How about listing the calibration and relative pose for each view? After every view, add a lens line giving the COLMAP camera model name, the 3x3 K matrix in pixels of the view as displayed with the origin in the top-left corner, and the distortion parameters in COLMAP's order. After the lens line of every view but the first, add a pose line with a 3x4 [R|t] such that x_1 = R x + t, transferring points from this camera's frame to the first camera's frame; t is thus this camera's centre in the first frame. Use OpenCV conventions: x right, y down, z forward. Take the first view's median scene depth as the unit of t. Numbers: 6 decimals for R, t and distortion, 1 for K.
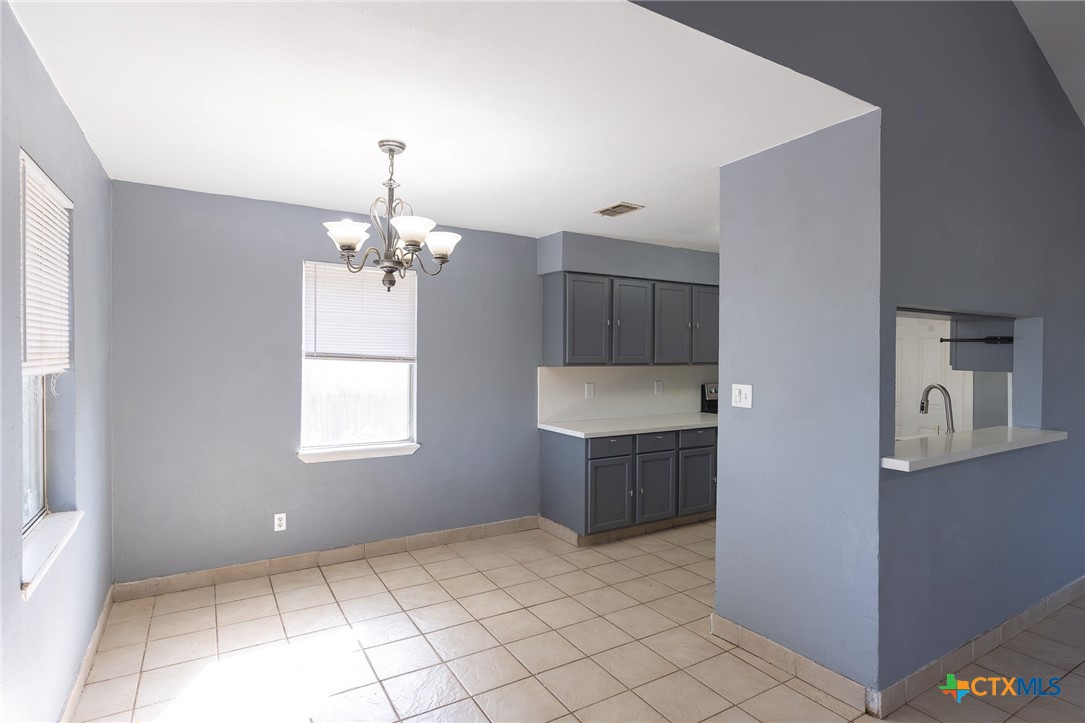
lens RADIAL K [[531.6, 0, 542.5], [0, 531.6, 361.5], [0, 0, 1]] dist [-0.002602, -0.000586]
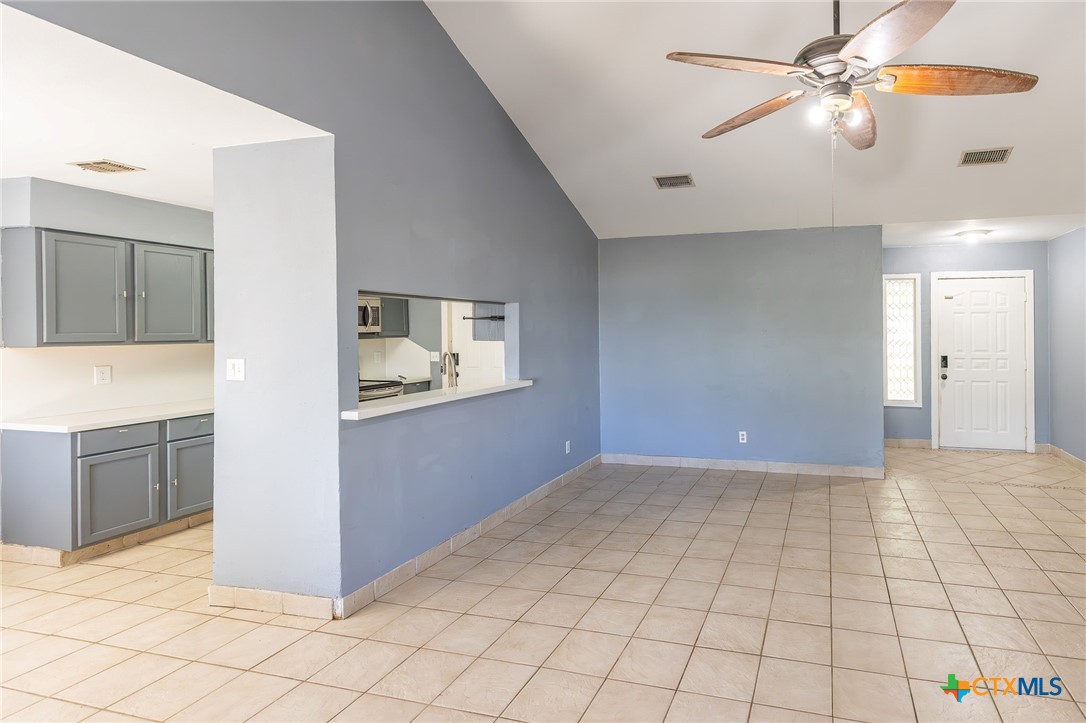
lens RADIAL K [[508.8, 0, 583.1], [0, 508.8, 332.5], [0, 0, 1]] dist [0.001558, 0.000559]
pose [[0.716268, -0.011052, 0.697737, 0.097730], [0.015909, 0.999873, -0.000494, 0.001196], [-0.697644, 0.011454, 0.716353, -0.126719]]
